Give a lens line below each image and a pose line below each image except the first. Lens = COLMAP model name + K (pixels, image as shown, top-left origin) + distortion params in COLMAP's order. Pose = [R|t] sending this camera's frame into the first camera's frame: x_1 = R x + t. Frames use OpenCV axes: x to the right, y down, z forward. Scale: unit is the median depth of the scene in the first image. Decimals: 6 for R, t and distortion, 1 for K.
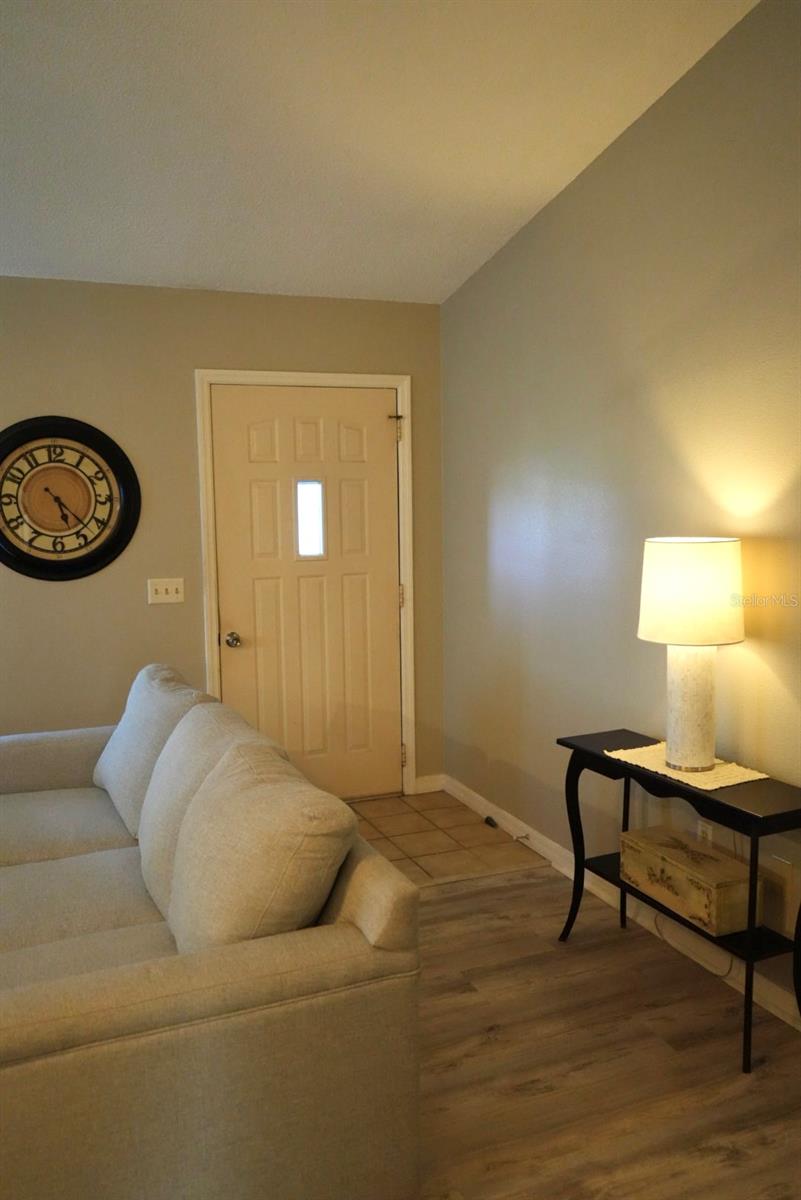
lens RADIAL K [[974.8, 0, 401.7], [0, 974.8, 599.0], [0, 0, 1]] dist [-0.012742, 0.018876]
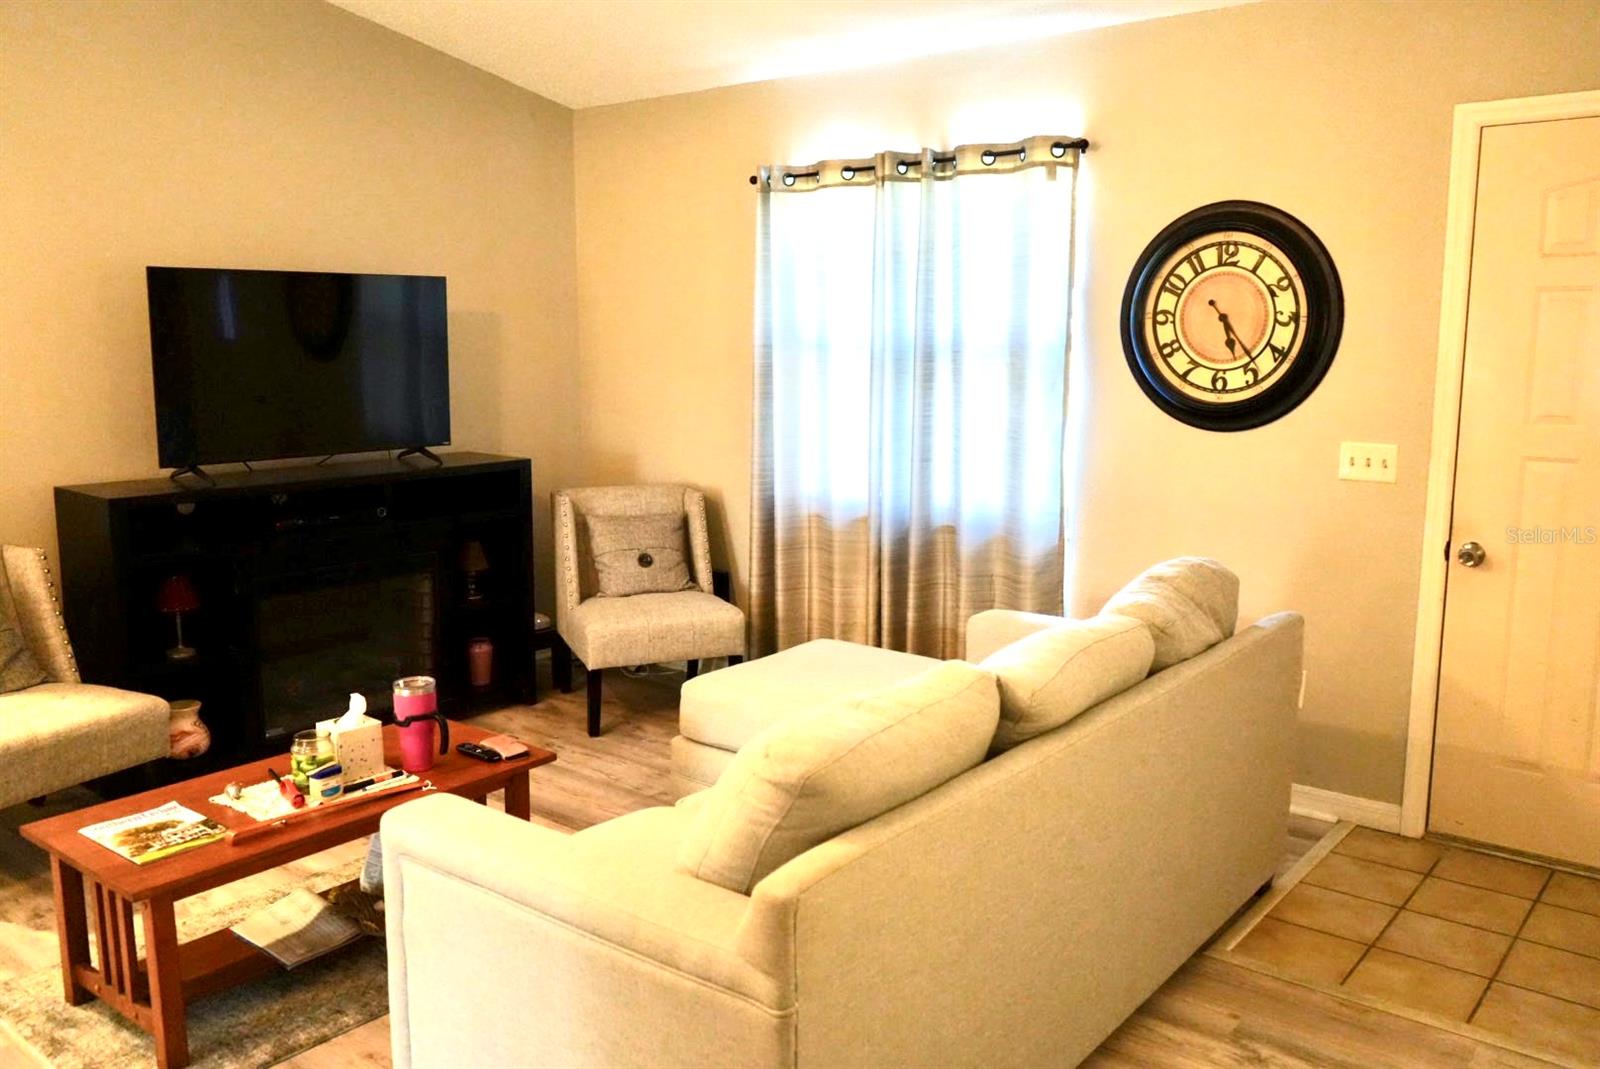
lens RADIAL K [[1299.7, 0, 802.9], [0, 1299.7, 537.7], [0, 0, 1]] dist [-0.012742, 0.018876]
pose [[0.463475, 0.154901, -0.872466, 0.364170], [-0.100136, 0.987451, 0.122121, -0.027693], [0.880434, 0.030765, 0.473170, 0.274989]]
